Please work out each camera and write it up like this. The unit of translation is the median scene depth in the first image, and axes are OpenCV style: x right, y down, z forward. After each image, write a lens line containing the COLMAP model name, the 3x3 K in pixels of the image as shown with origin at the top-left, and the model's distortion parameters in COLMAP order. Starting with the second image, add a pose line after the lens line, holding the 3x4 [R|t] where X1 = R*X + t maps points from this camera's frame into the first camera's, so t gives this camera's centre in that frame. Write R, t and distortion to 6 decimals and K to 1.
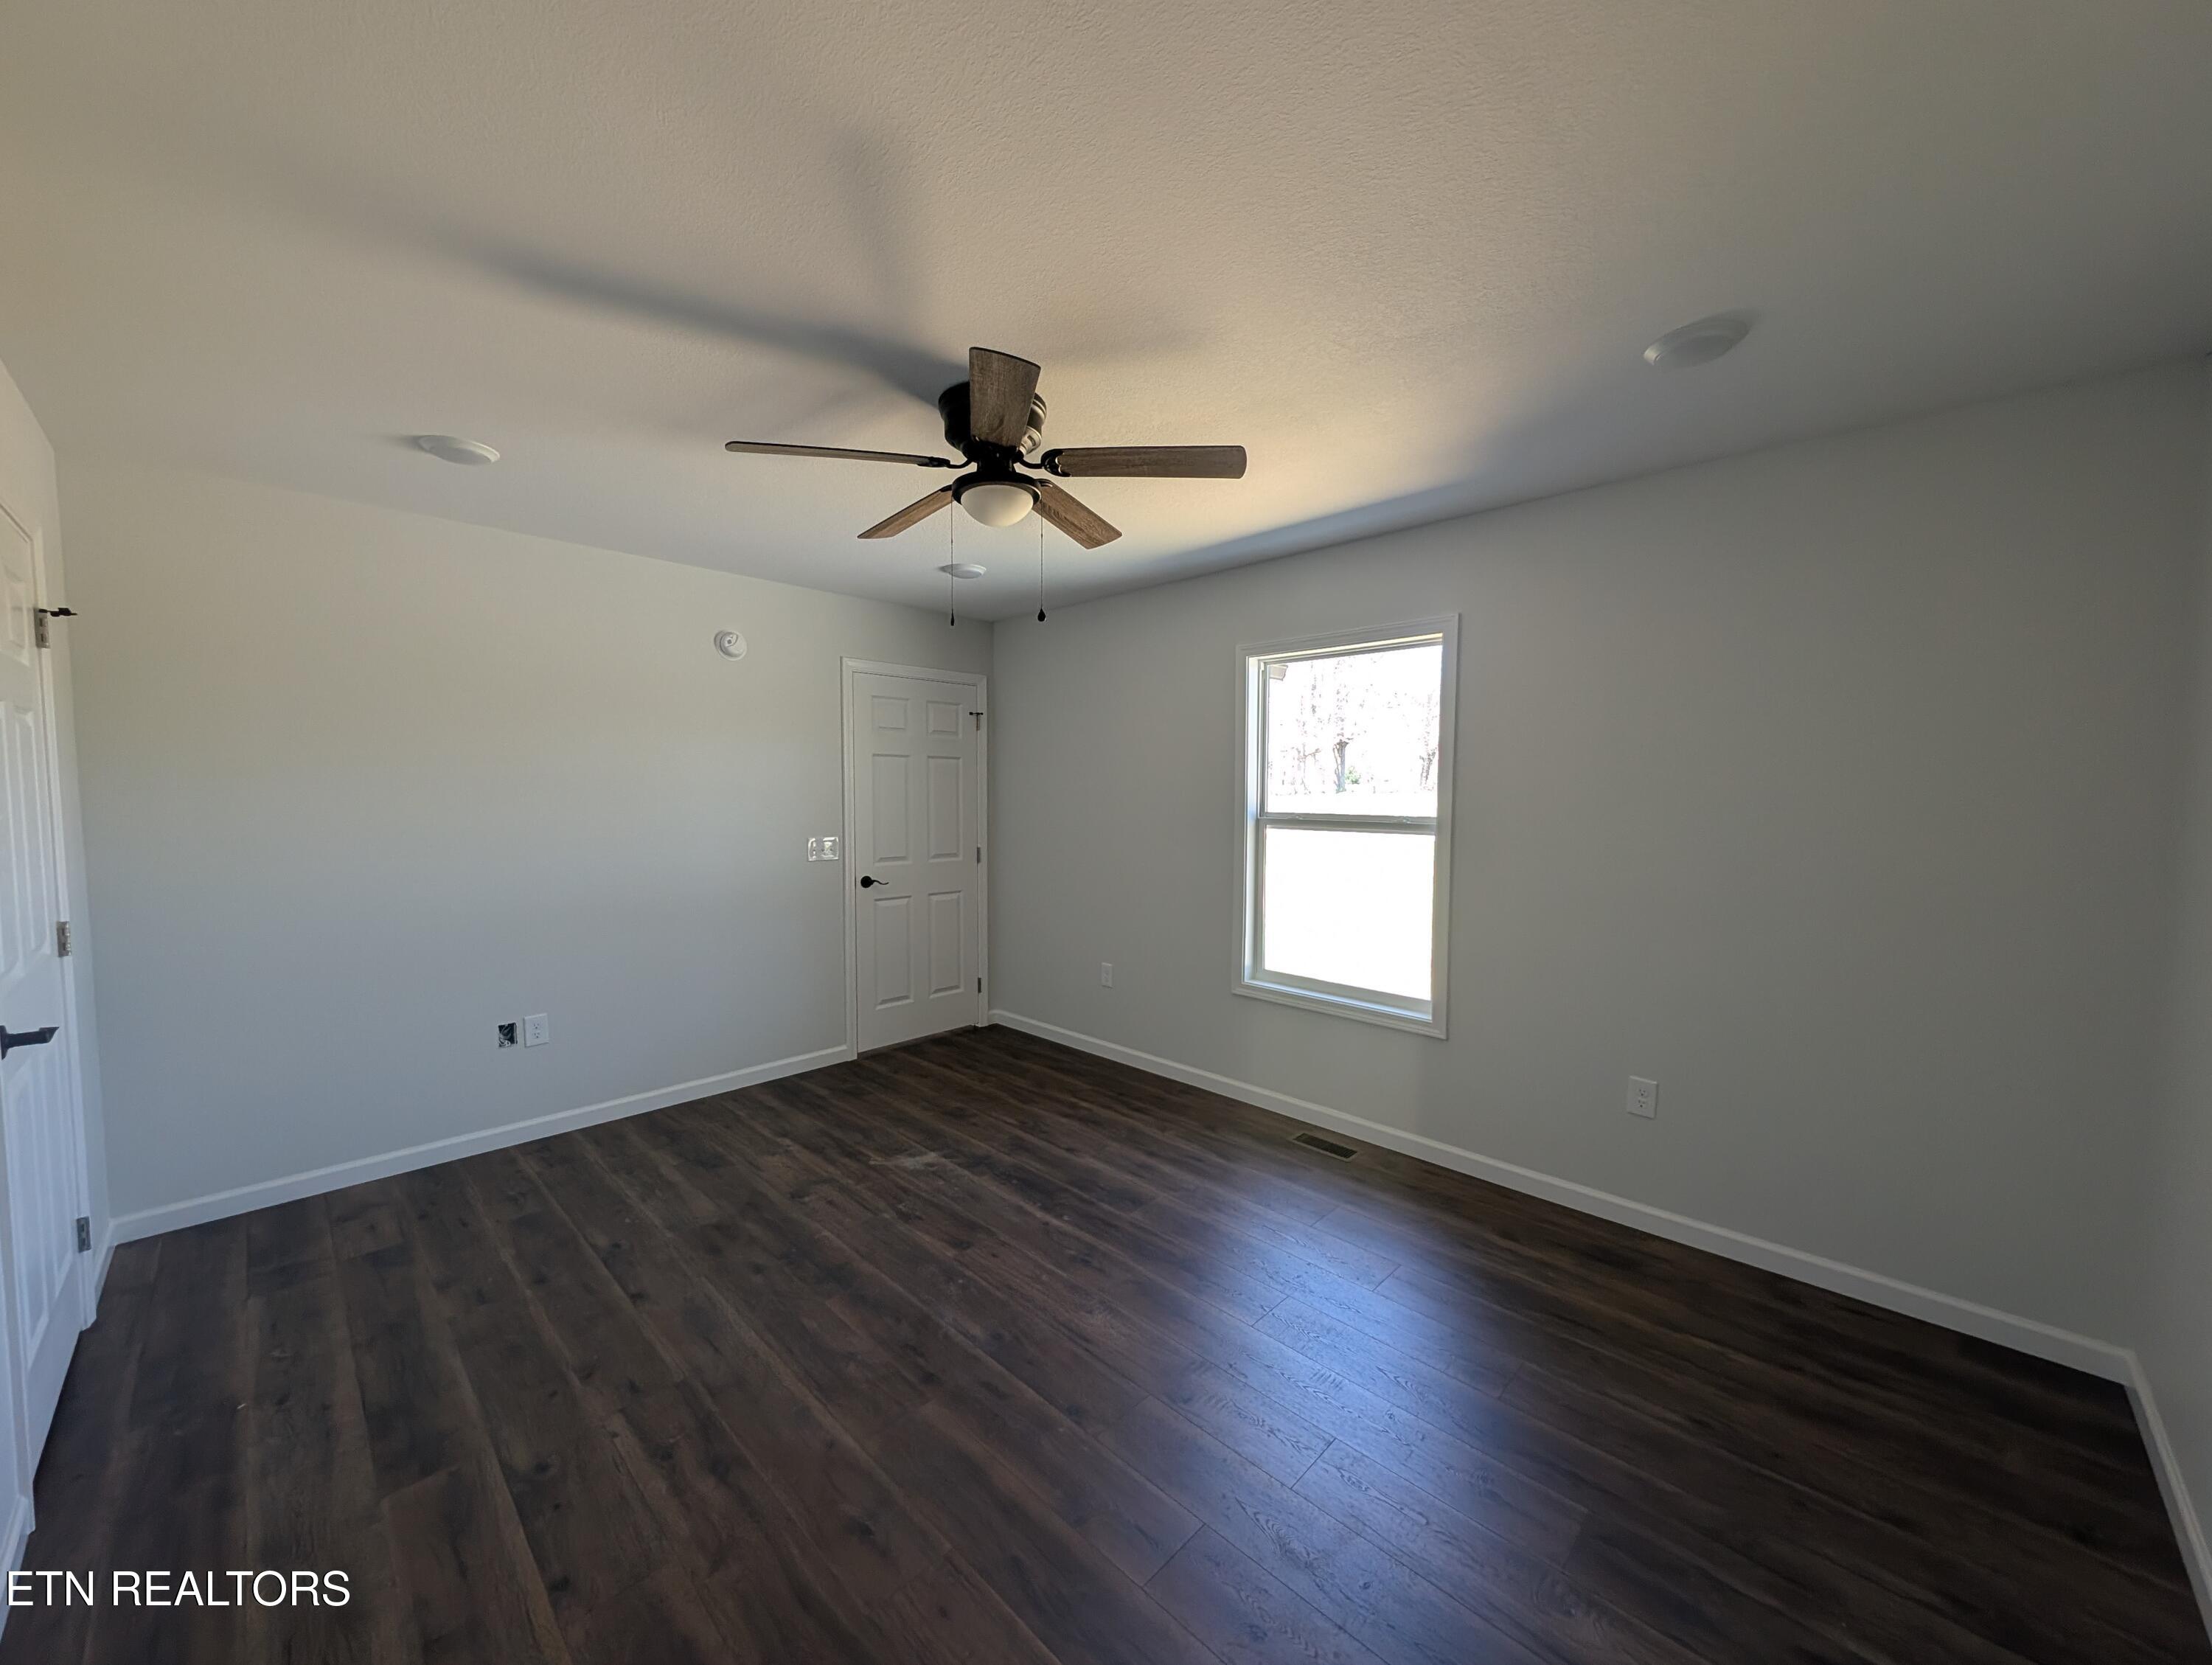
lens RADIAL K [[832.4, 0, 1102.7], [0, 832.4, 837.8], [0, 0, 1]] dist [0.027534, -0.014440]
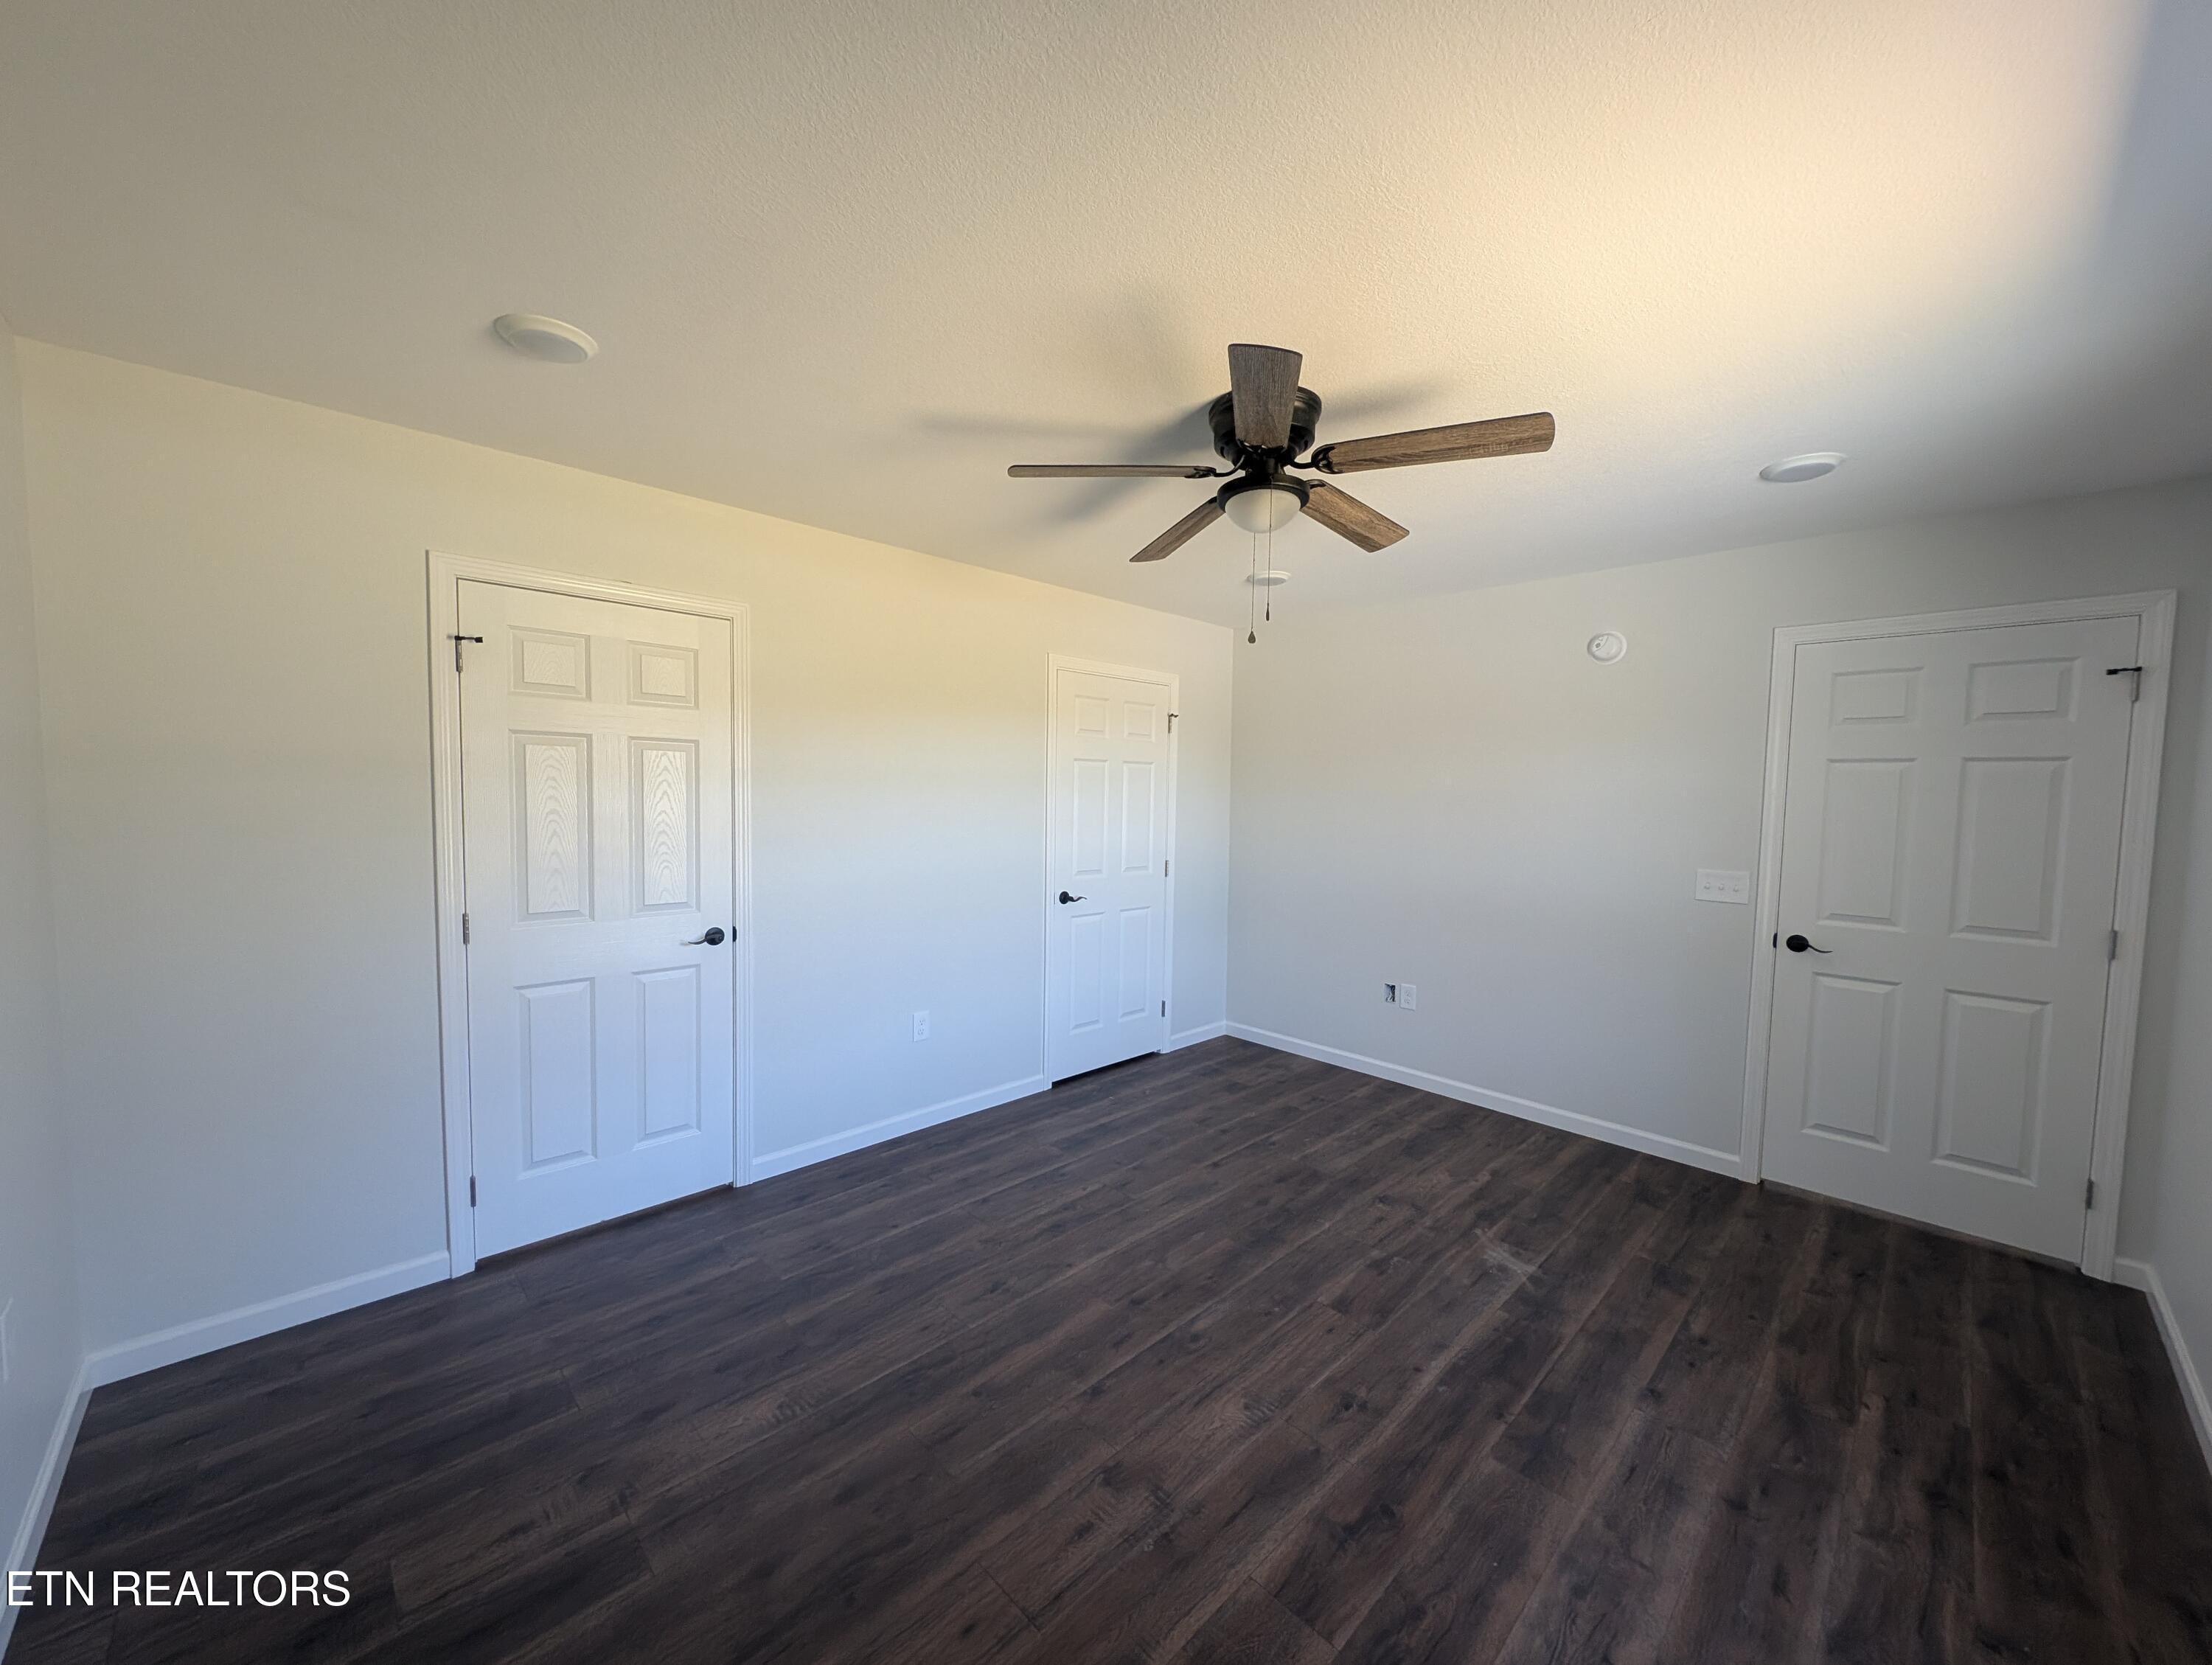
lens RADIAL K [[832.4, 0, 1102.7], [0, 832.4, 837.8], [0, 0, 1]] dist [0.027534, -0.014440]
pose [[-0.031705, 0.050805, -0.998205, 0.583200], [-0.076953, 0.995619, 0.053117, -0.037374], [0.996530, 0.078499, -0.027656, 0.588441]]
